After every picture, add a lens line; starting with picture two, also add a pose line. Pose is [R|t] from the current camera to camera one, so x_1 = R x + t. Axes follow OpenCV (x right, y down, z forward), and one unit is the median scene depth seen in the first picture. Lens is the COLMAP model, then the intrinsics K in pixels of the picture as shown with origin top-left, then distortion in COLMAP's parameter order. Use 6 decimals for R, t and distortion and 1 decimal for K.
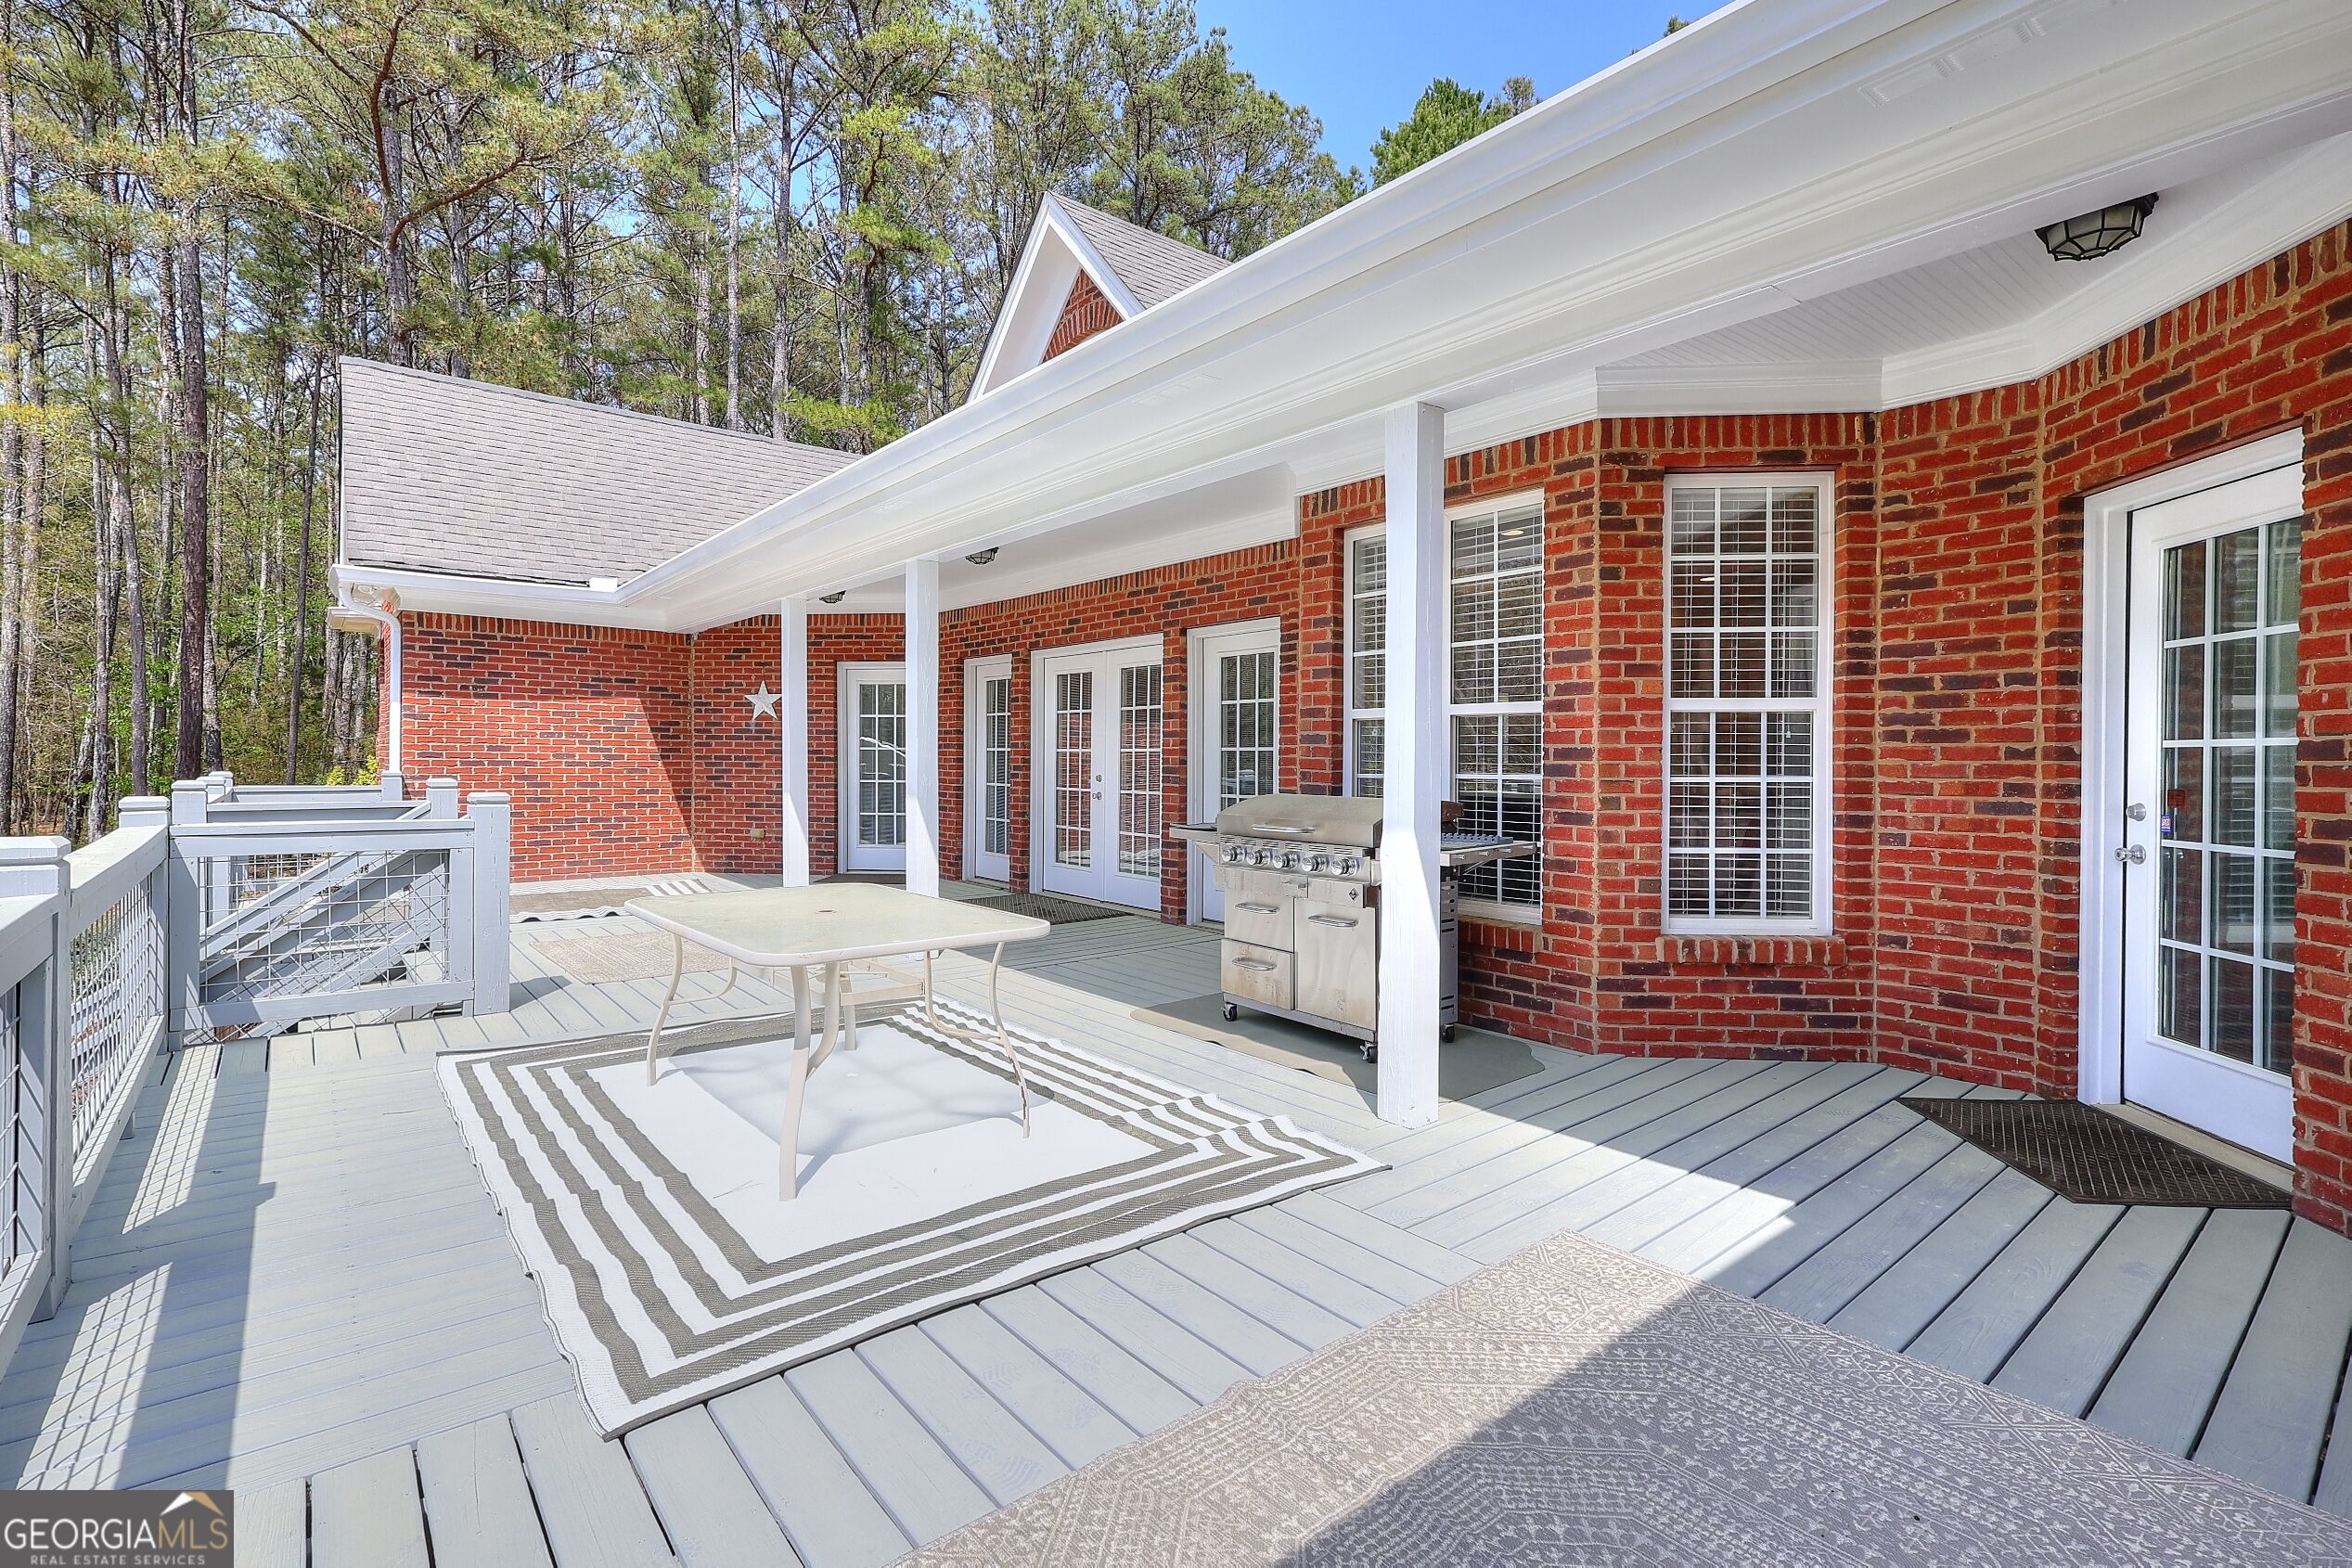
lens RADIAL K [[1082.9, 0, 1177.0], [0, 1082.9, 777.2], [0, 0, 1]] dist [-0.003456, 0.000913]
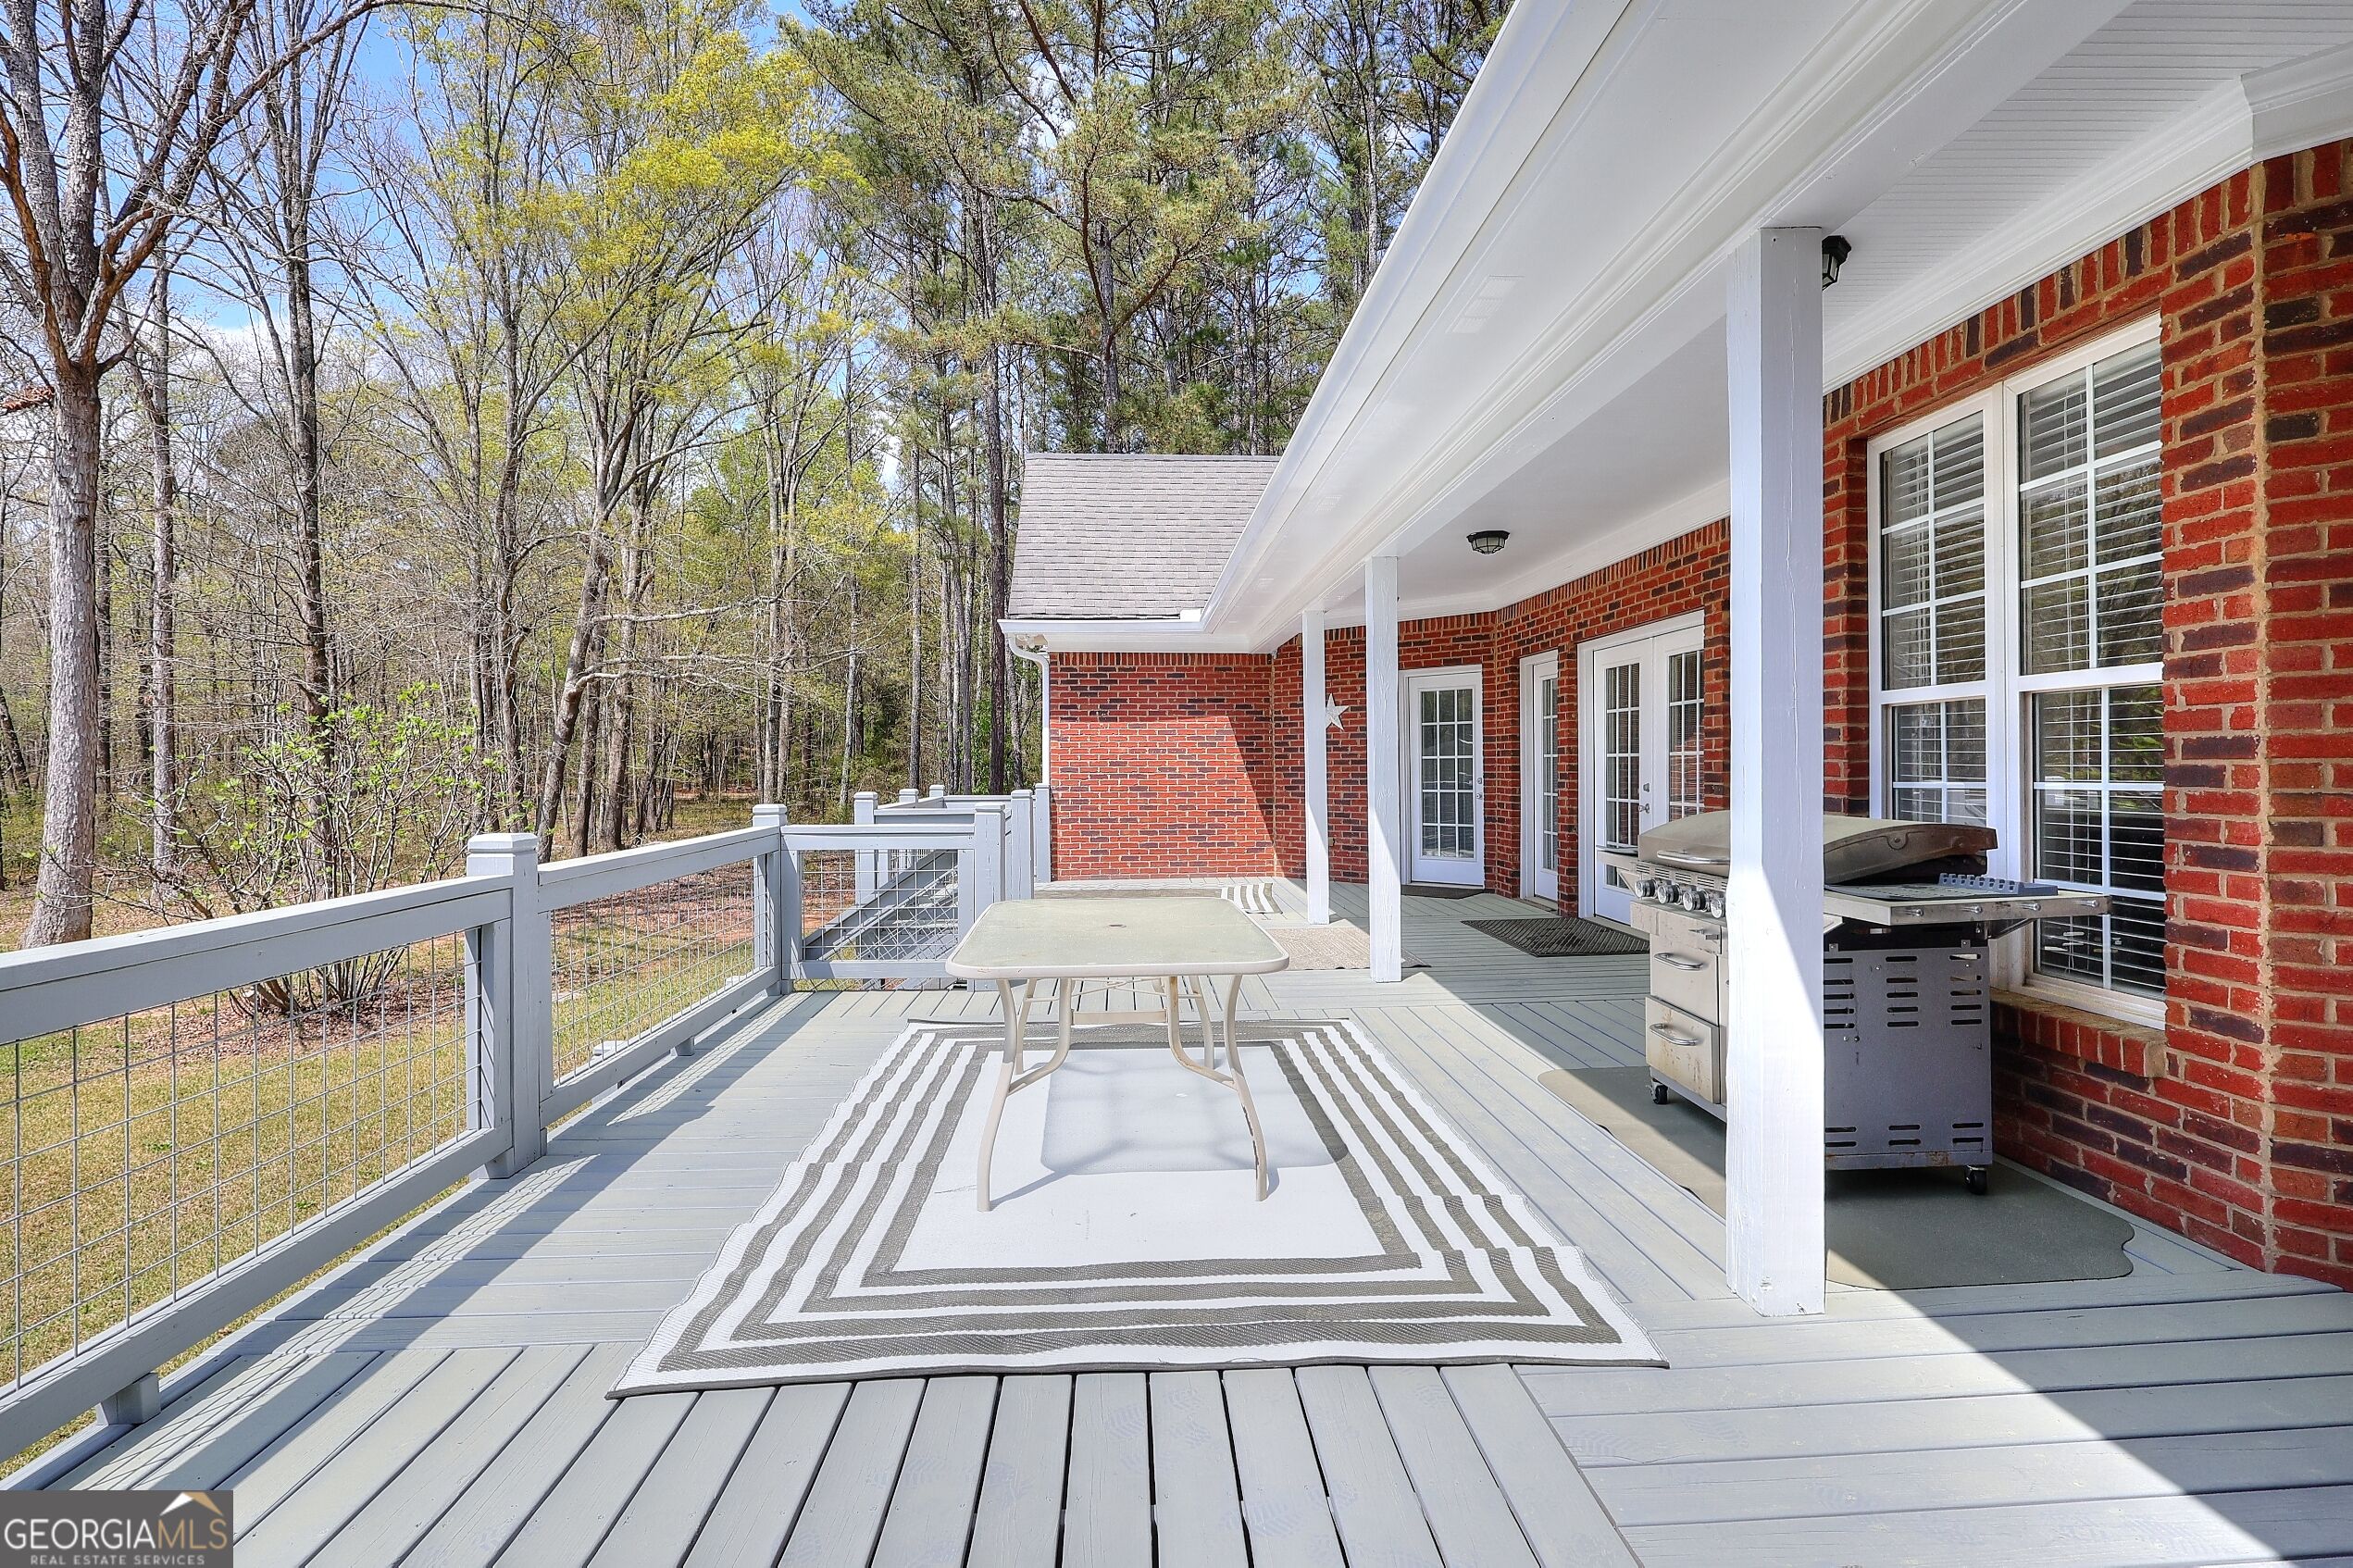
lens RADIAL K [[1083.4, 0, 1177.6], [0, 1083.4, 777.2], [0, 0, 1]] dist [-0.003456, 0.000913]
pose [[0.806131, -0.008254, -0.591680, 0.258482], [0.003901, 0.999955, -0.008634, -0.002606], [0.591724, 0.004652, 0.806127, 0.196433]]
